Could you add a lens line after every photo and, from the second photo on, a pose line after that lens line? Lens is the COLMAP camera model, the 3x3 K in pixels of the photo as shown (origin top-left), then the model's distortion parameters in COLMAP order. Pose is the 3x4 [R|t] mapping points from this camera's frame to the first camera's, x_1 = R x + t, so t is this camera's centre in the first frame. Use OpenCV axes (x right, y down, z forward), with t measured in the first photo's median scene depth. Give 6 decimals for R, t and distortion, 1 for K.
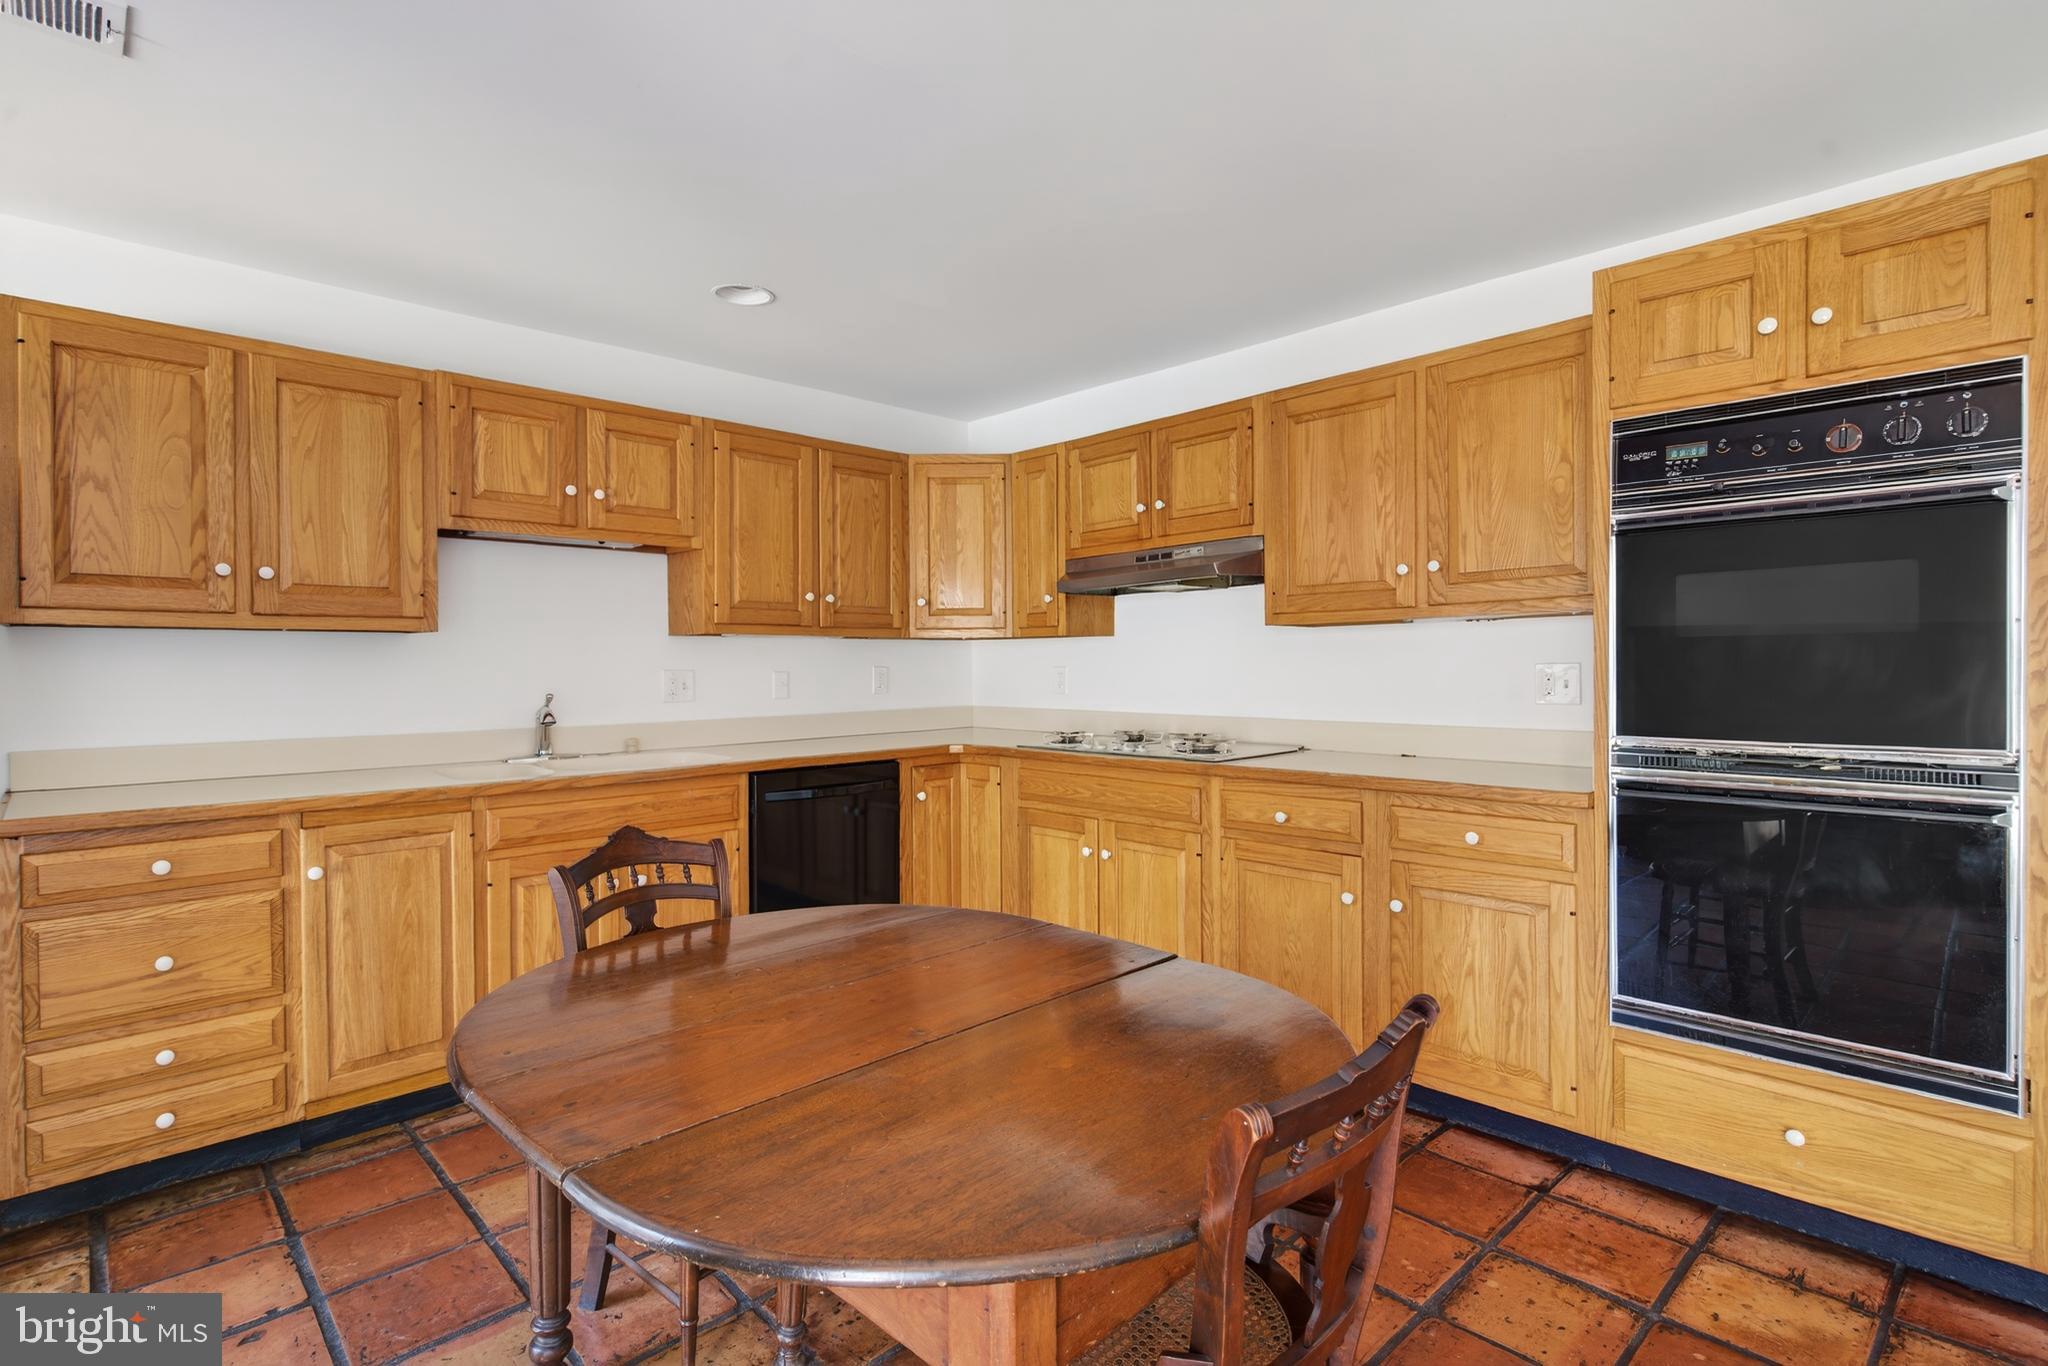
lens RADIAL K [[978.6, 0, 1026.5], [0, 978.6, 675.6], [0, 0, 1]] dist [-0.003403, -0.001128]
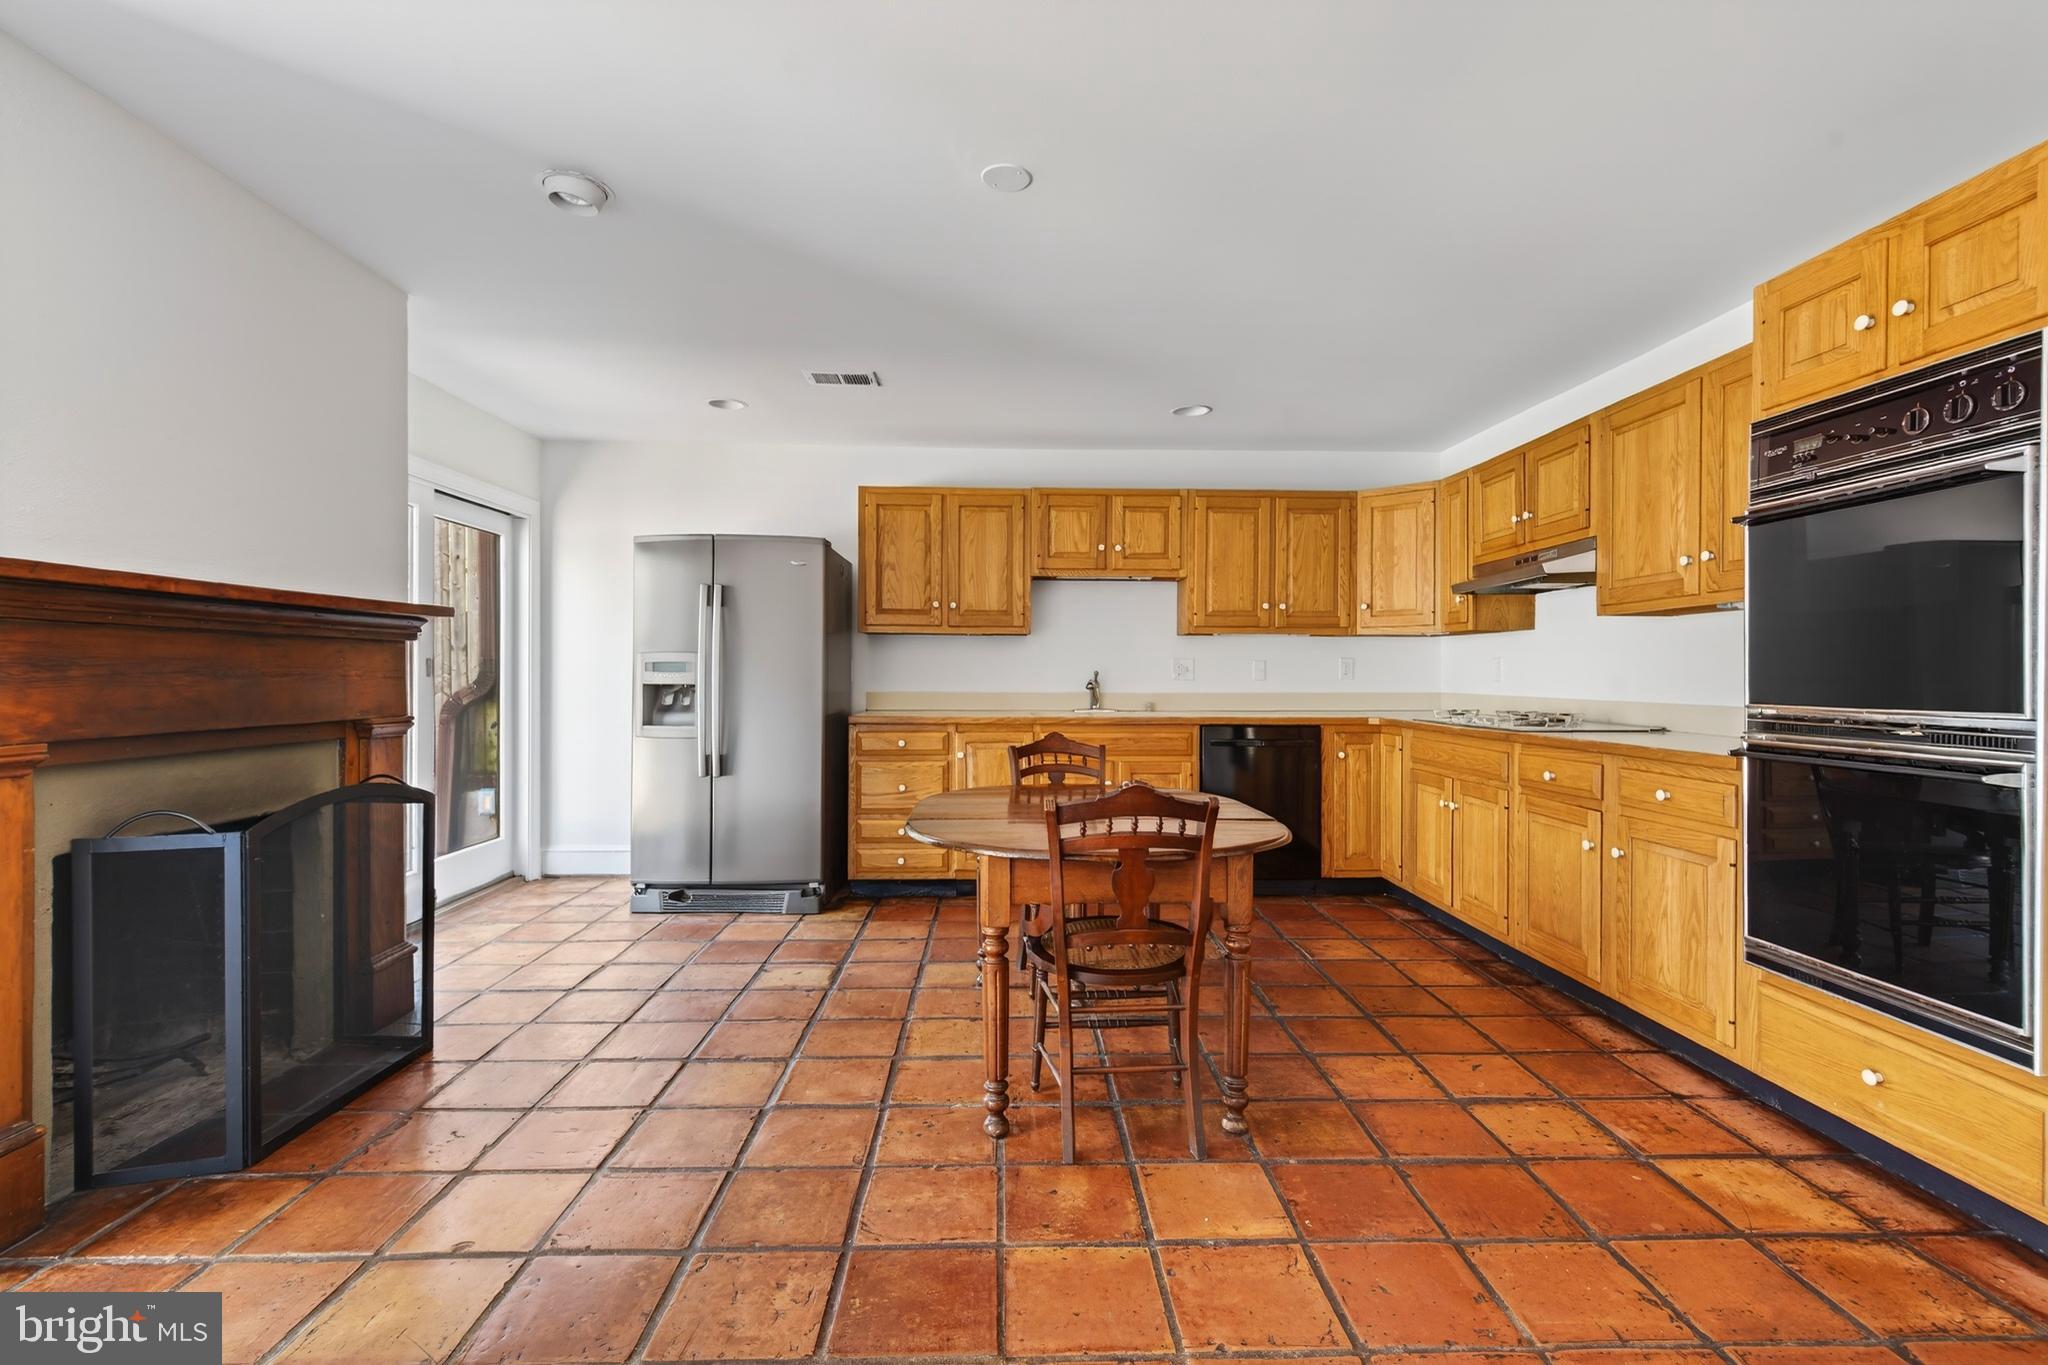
lens RADIAL K [[937.1, 0, 1030.9], [0, 937.1, 677.5], [0, 0, 1]] dist [0.001424, -0.000286]
pose [[0.741397, 0.012420, -0.670952, 0.558597], [-0.016976, 0.999856, -0.000251, 0.035608], [0.670852, 0.011577, 0.741501, -0.273867]]
